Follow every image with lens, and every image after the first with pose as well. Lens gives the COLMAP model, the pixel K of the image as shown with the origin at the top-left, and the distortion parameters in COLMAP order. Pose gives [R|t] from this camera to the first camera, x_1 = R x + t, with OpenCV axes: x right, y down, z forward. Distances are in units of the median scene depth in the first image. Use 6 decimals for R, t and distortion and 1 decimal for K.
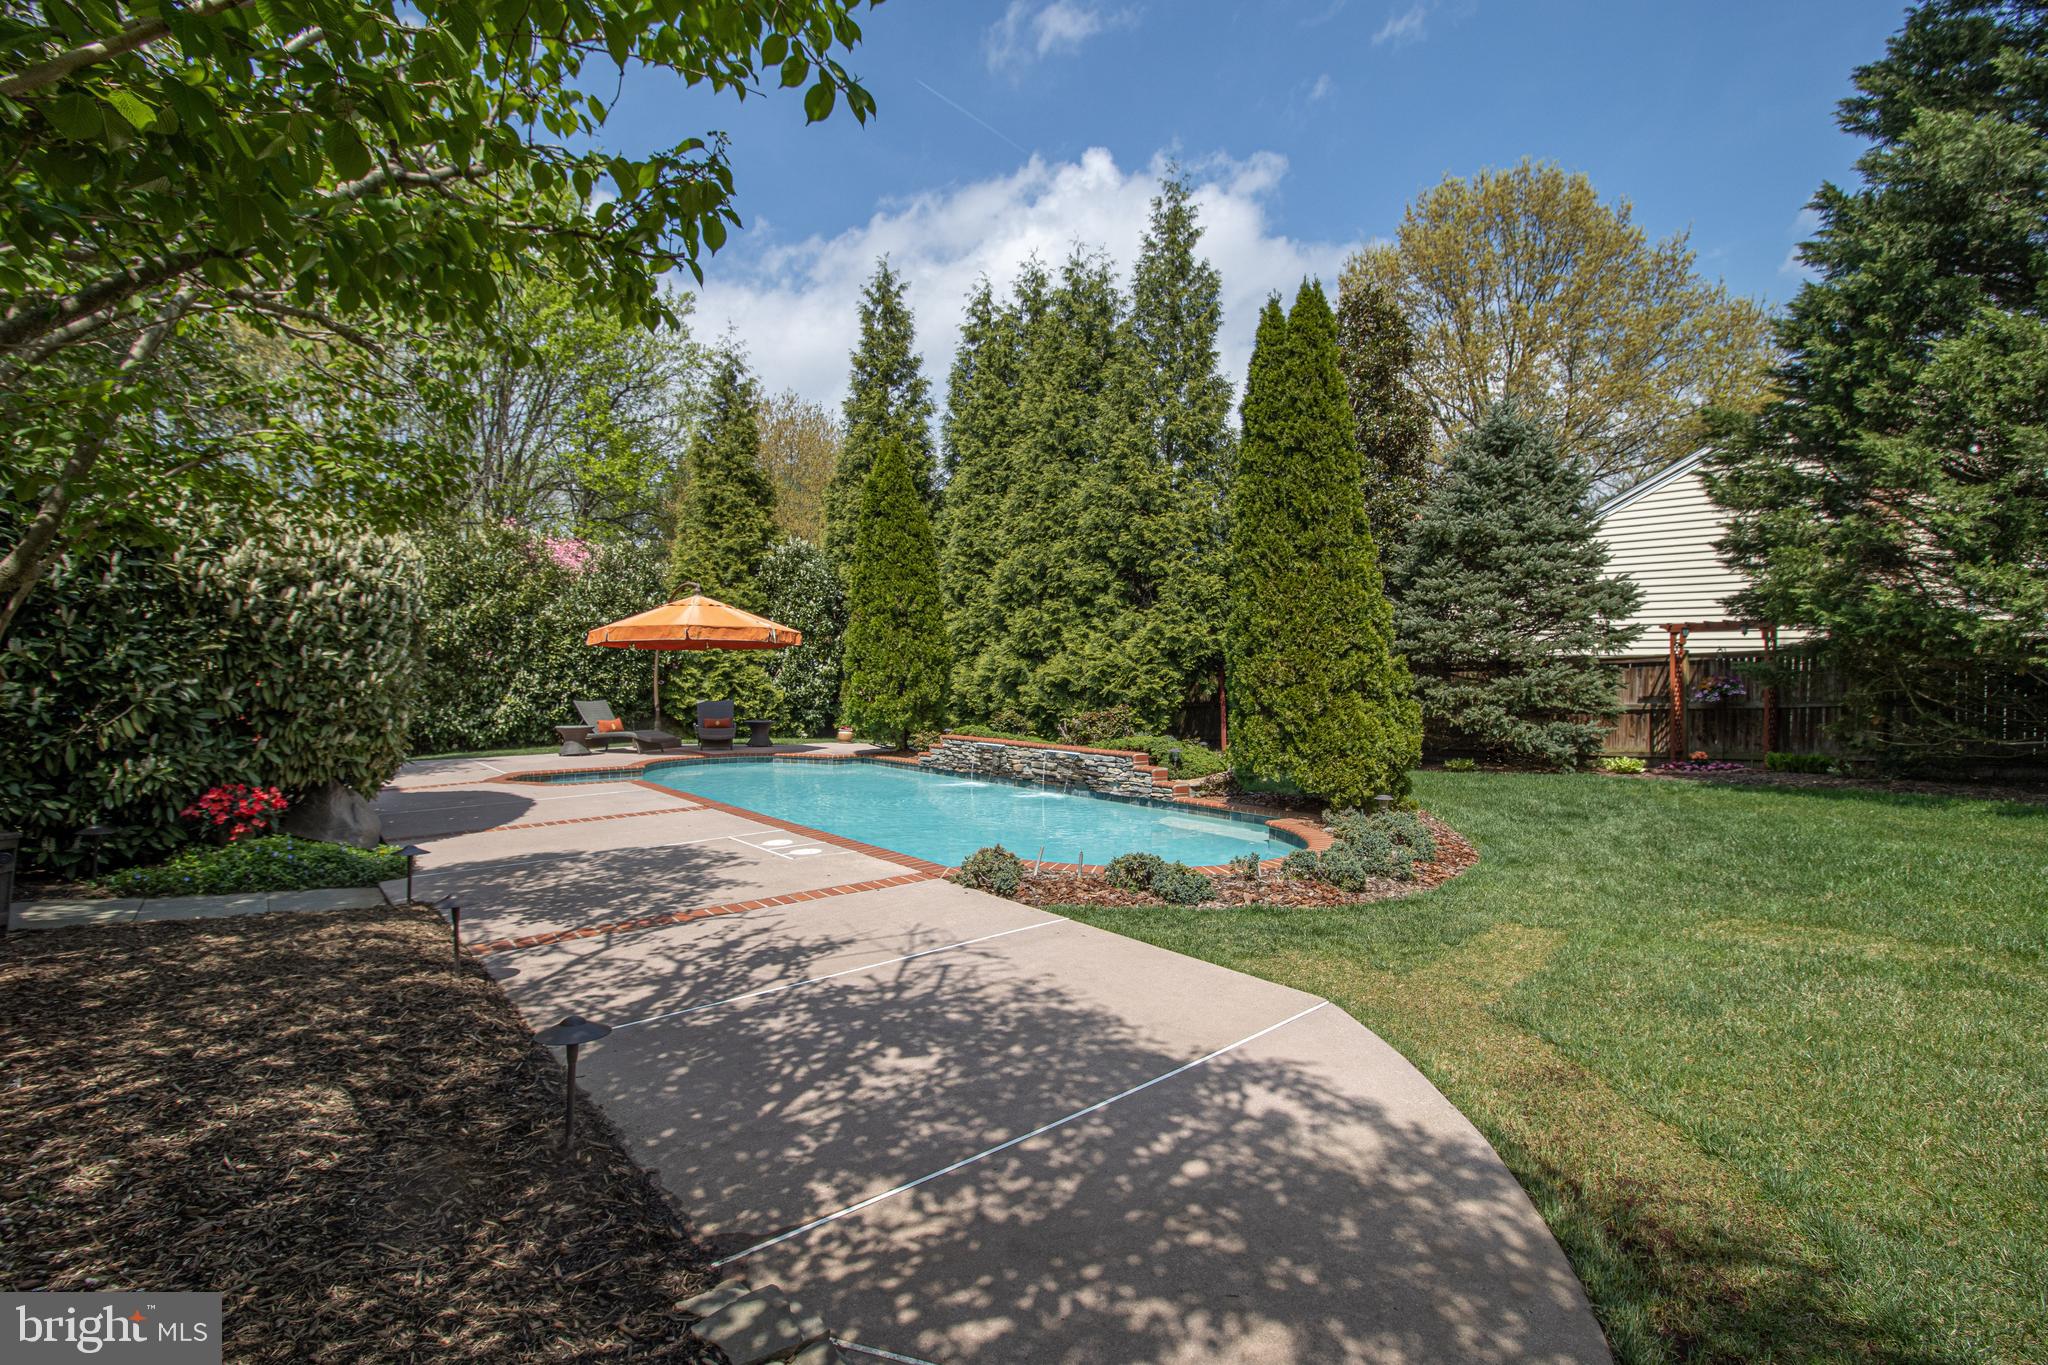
lens RADIAL K [[951.2, 0, 1027.2], [0, 951.2, 687.9], [0, 0, 1]] dist [0.001279, -0.013454]
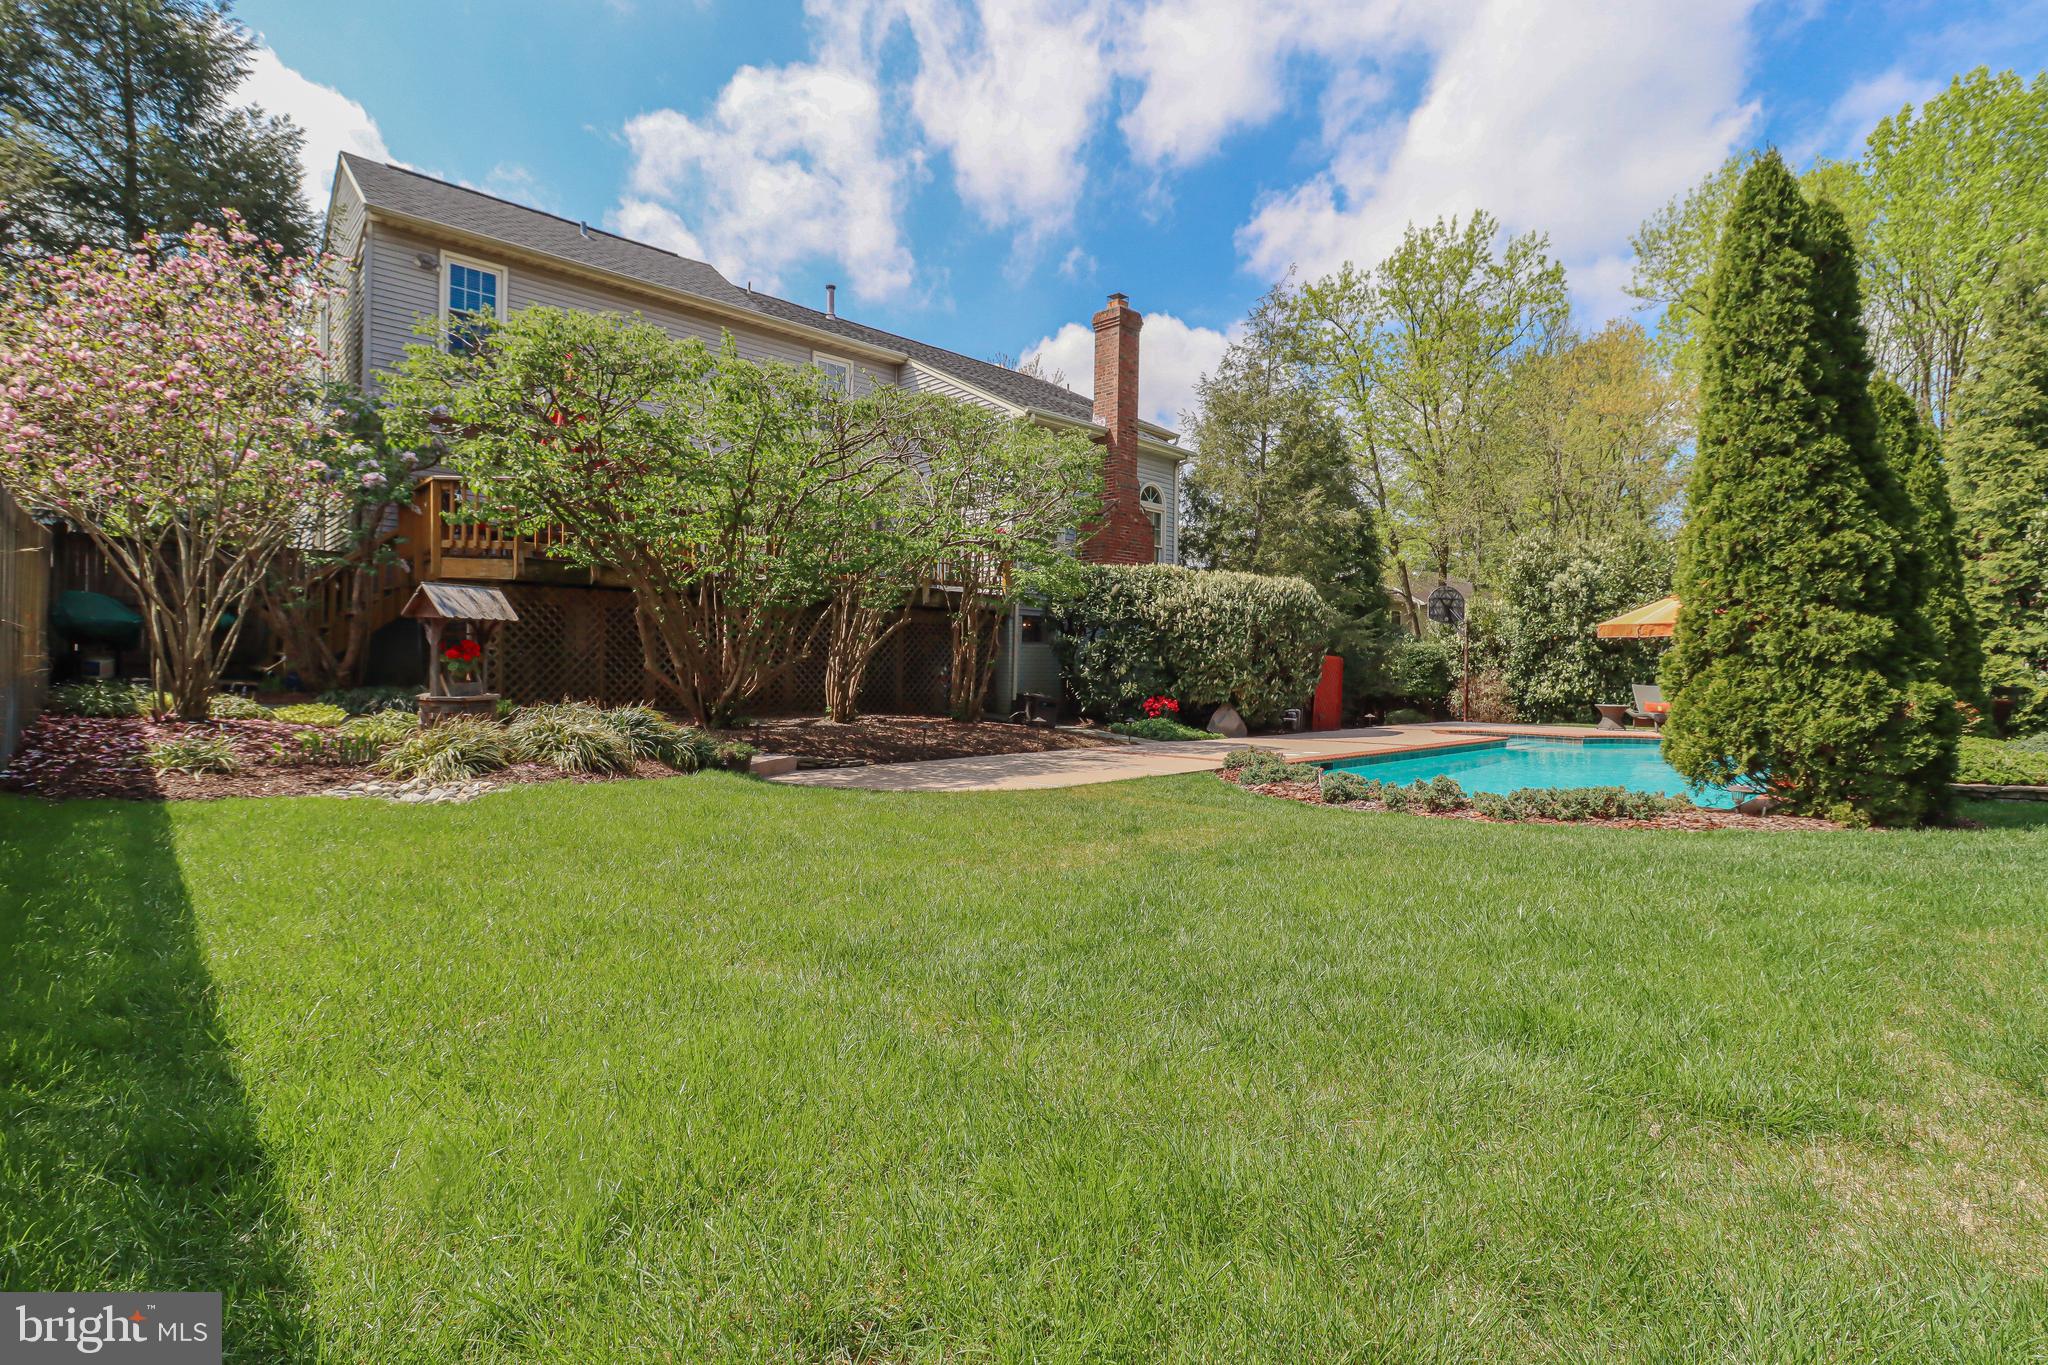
lens RADIAL K [[951.7, 0, 1034.0], [0, 951.7, 679.7], [0, 0, 1]] dist [0.010264, -0.018598]
pose [[0.080930, 0.010875, -0.996660, 0.690319], [-0.028275, 0.999563, 0.008611, 0.021122], [0.996319, 0.027484, 0.081202, 0.214147]]
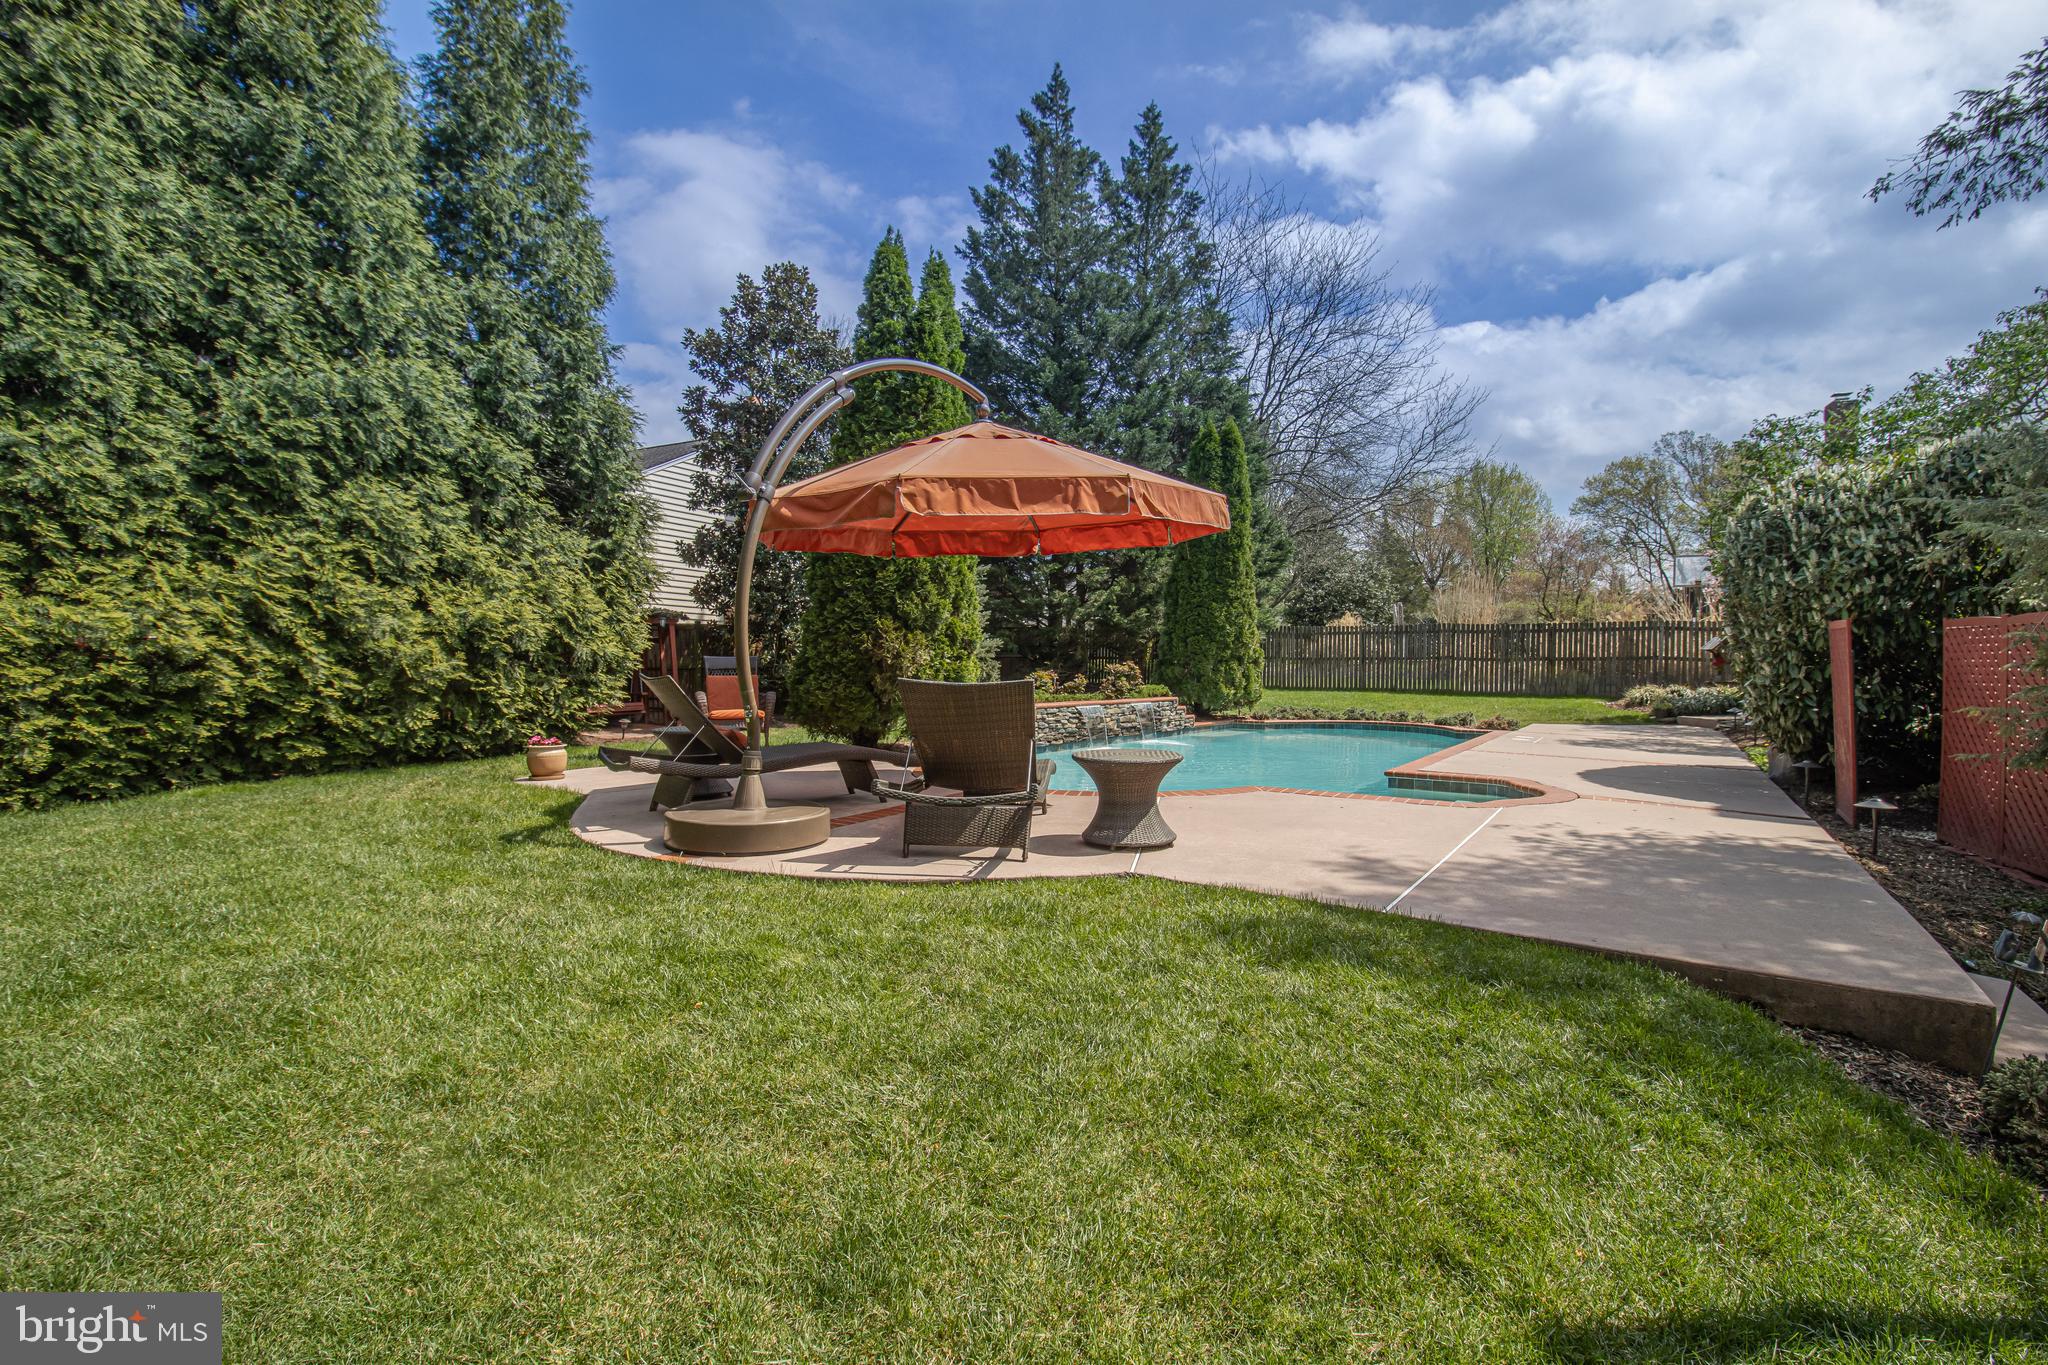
lens RADIAL K [[952.2, 0, 1026.6], [0, 952.2, 682.0], [0, 0, 1]] dist [0.001150, -0.011620]
pose [[-0.296321, -0.026759, 0.954714, -0.850786], [-0.000441, 0.999611, 0.027880, 0.008069], [-0.955088, 0.007841, -0.296217, 1.233812]]
